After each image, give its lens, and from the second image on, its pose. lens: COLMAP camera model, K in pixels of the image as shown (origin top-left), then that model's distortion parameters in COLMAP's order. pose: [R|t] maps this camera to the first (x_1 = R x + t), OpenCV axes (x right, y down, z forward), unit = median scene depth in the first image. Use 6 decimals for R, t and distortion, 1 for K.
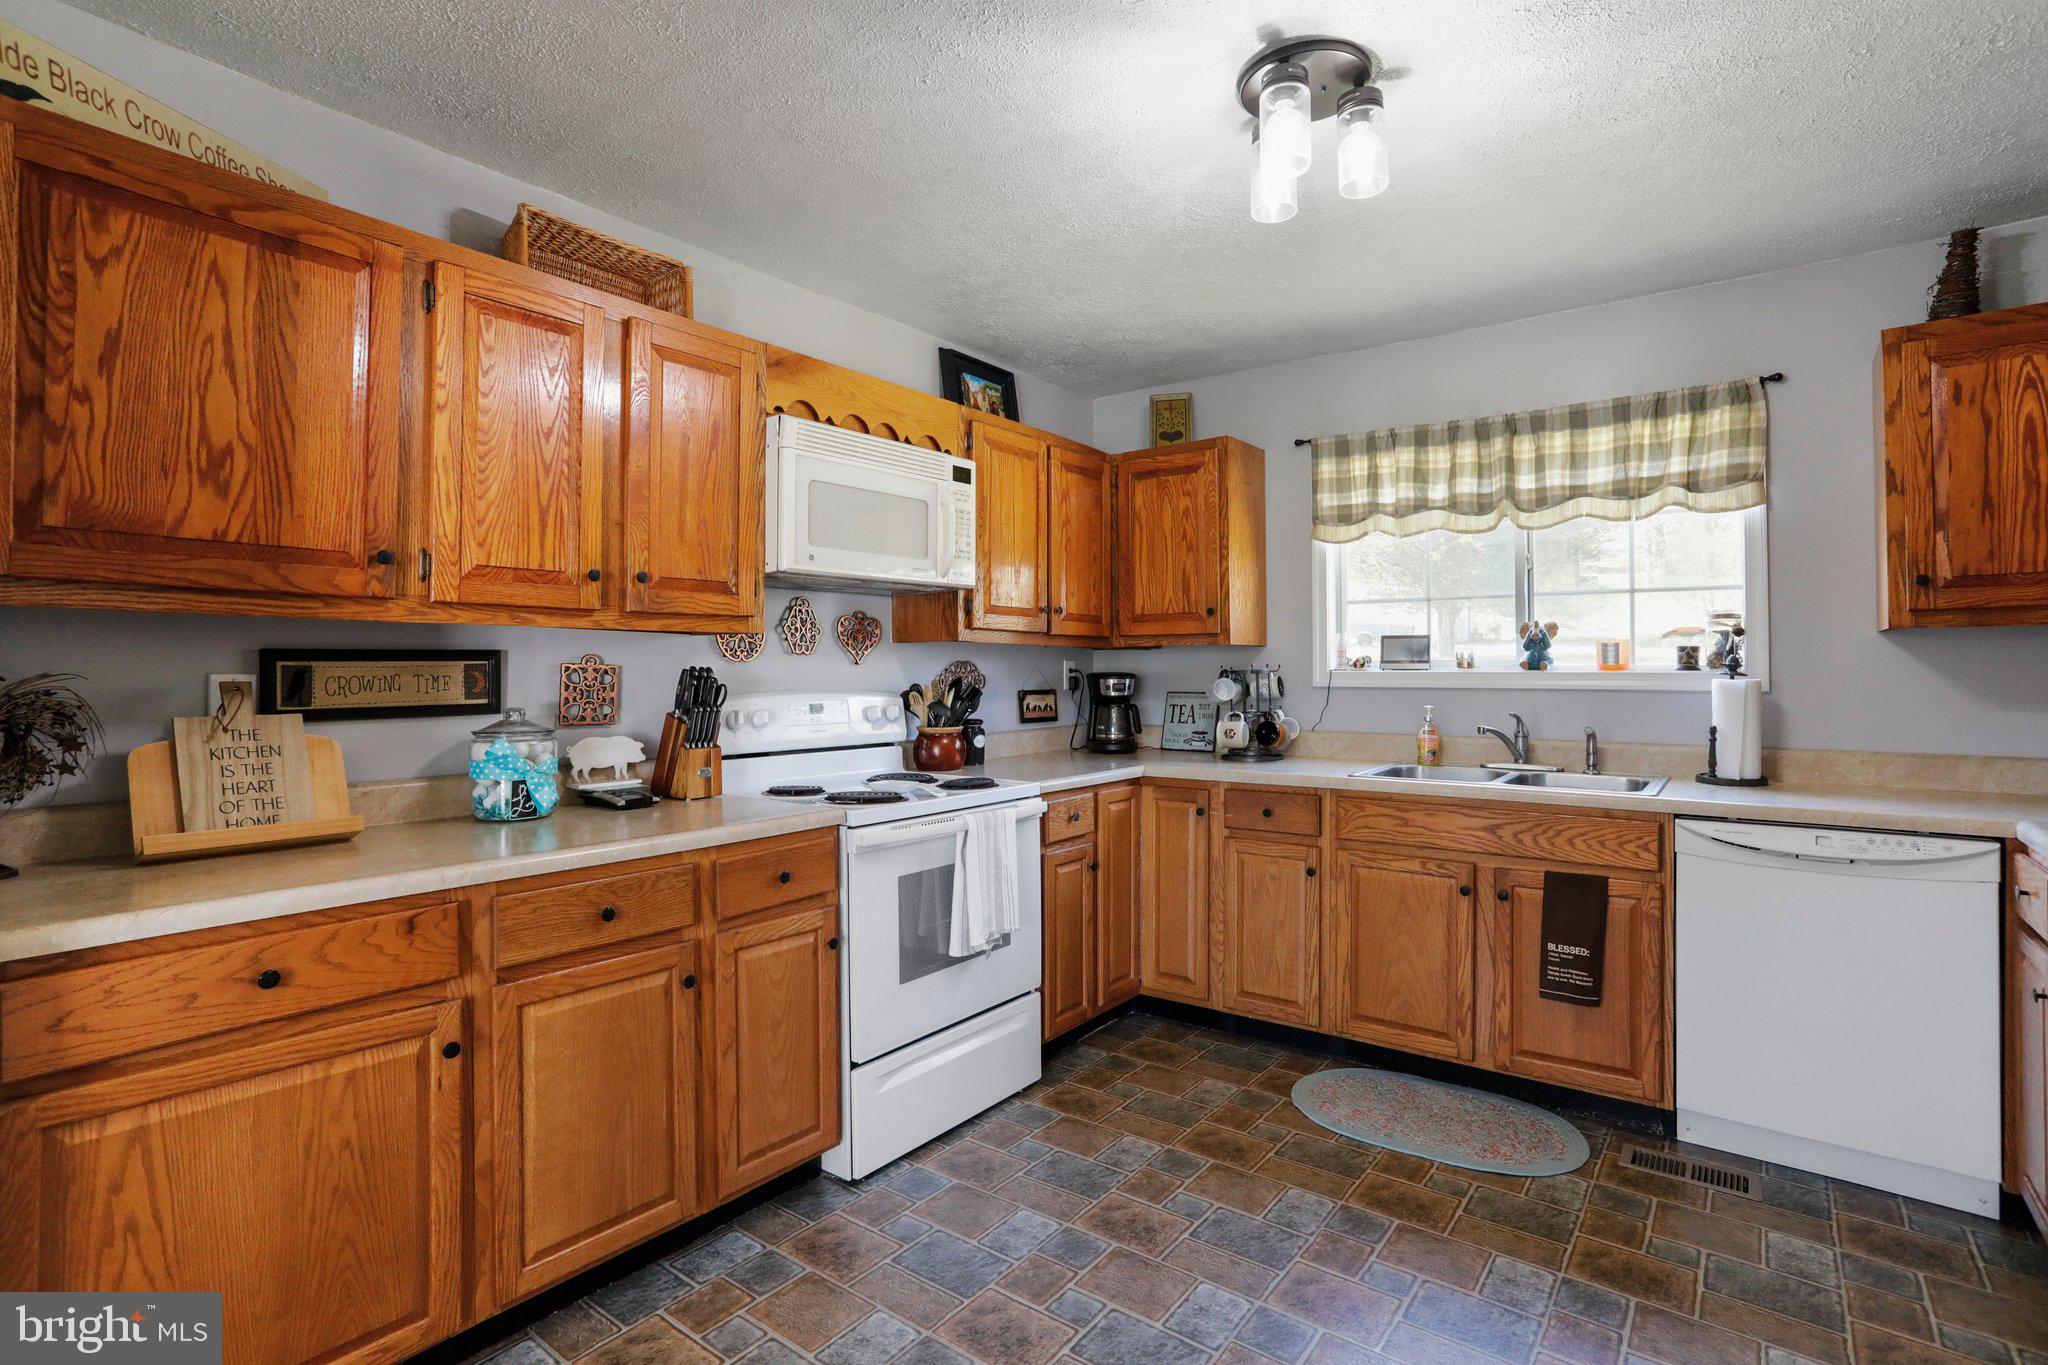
lens RADIAL K [[984.5, 0, 988.1], [0, 984.5, 661.4], [0, 0, 1]] dist [-0.020319, 0.001139]
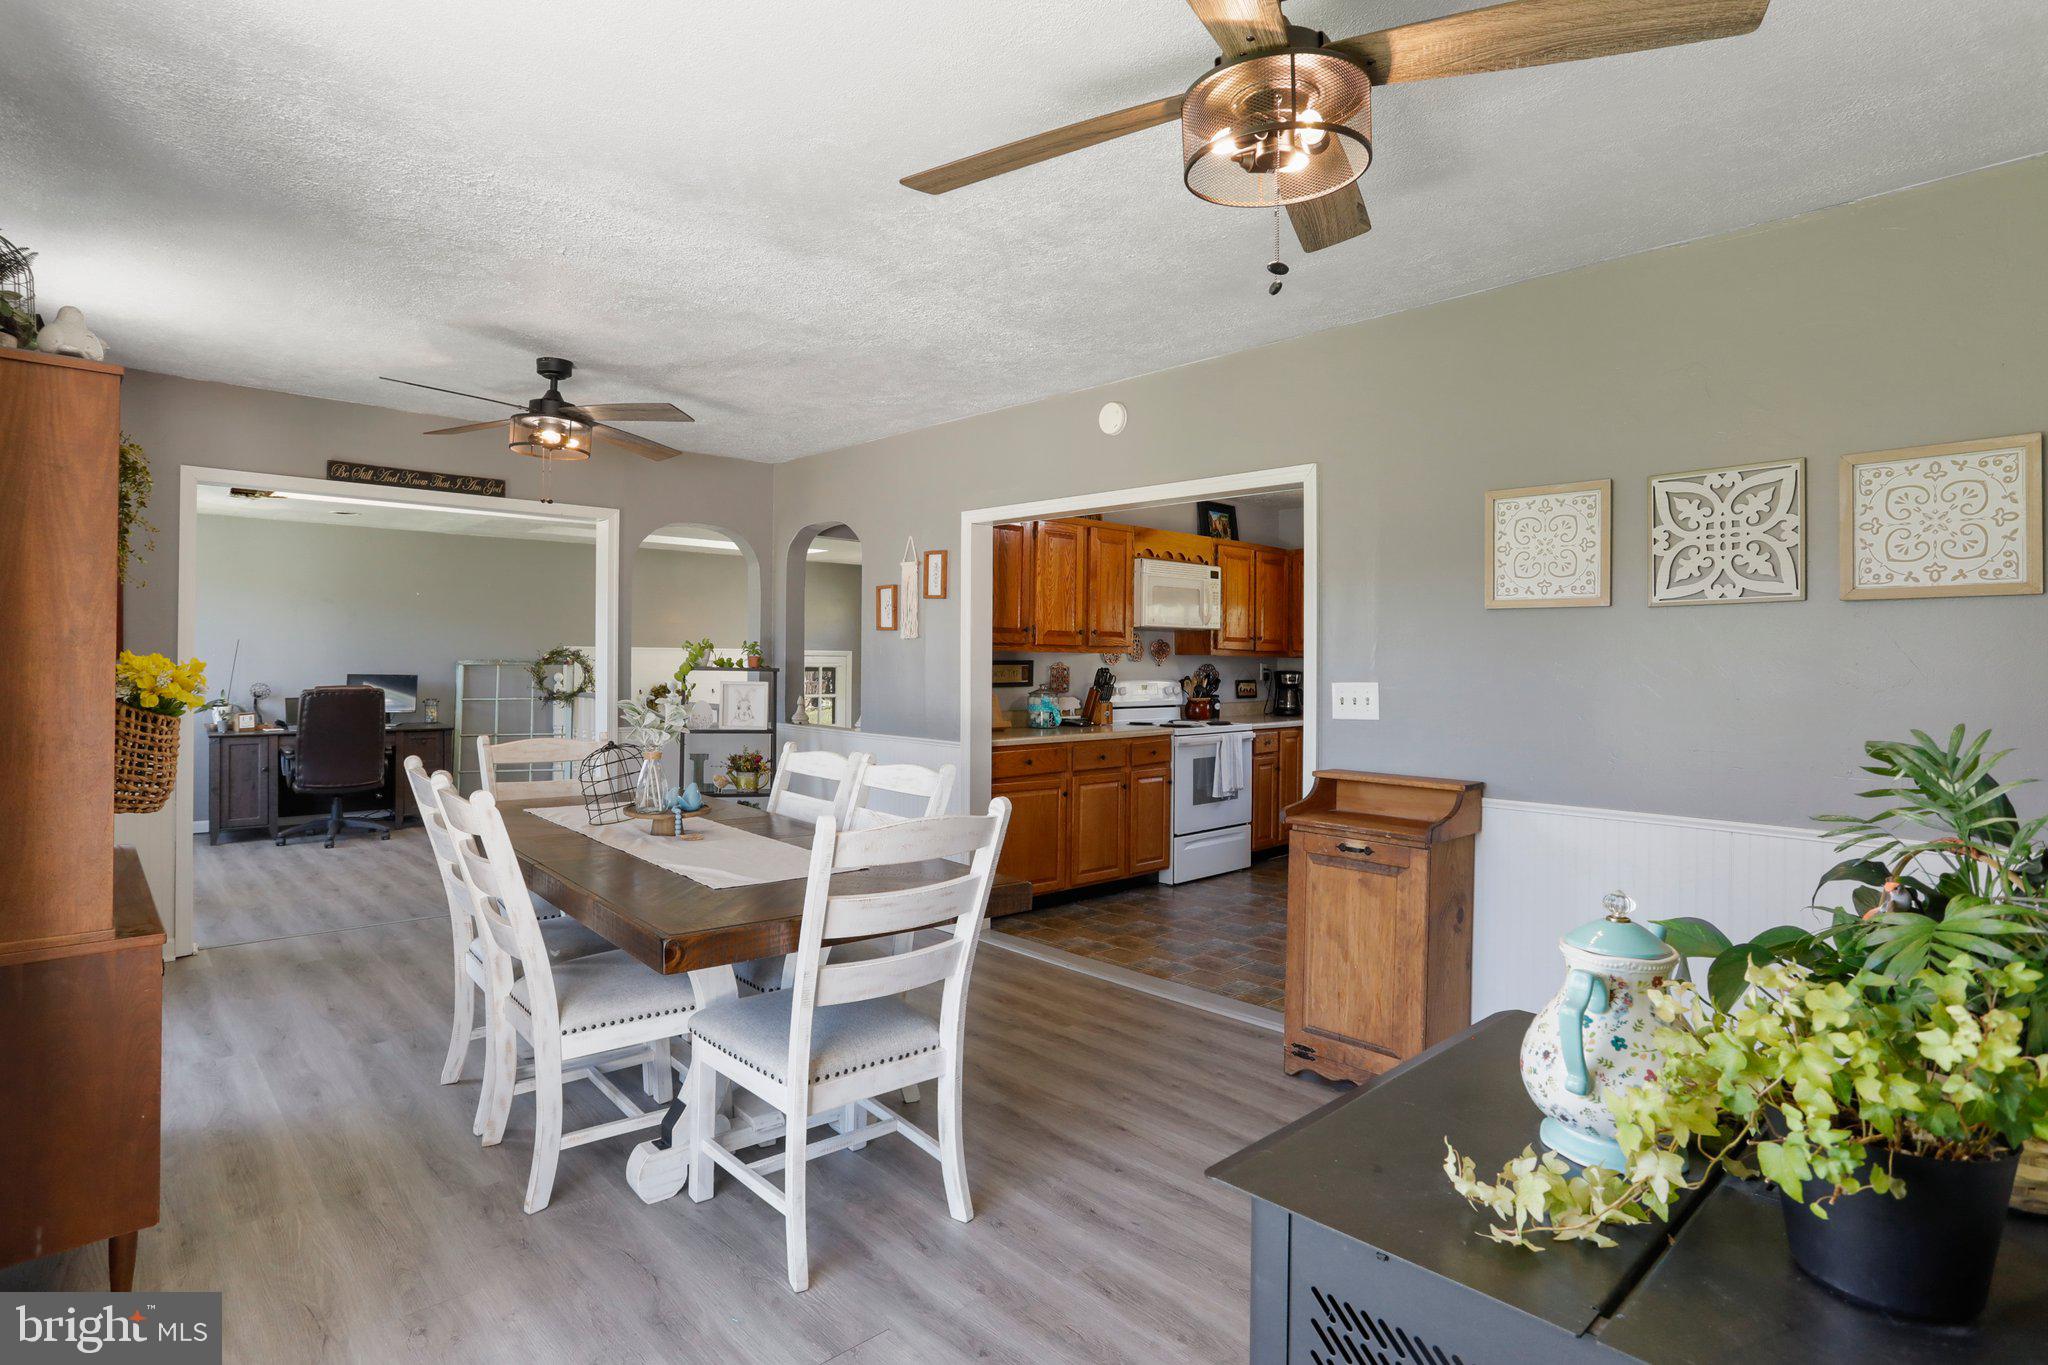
lens RADIAL K [[1013.3, 0, 1049.6], [0, 1013.3, 627.2], [0, 0, 1]] dist [-0.028707, 0.000224]
pose [[0.993661, 0.010215, -0.111951, -0.154253], [-0.012754, 0.999677, -0.021988, -0.034261], [0.111690, 0.023276, 0.993470, -1.348630]]
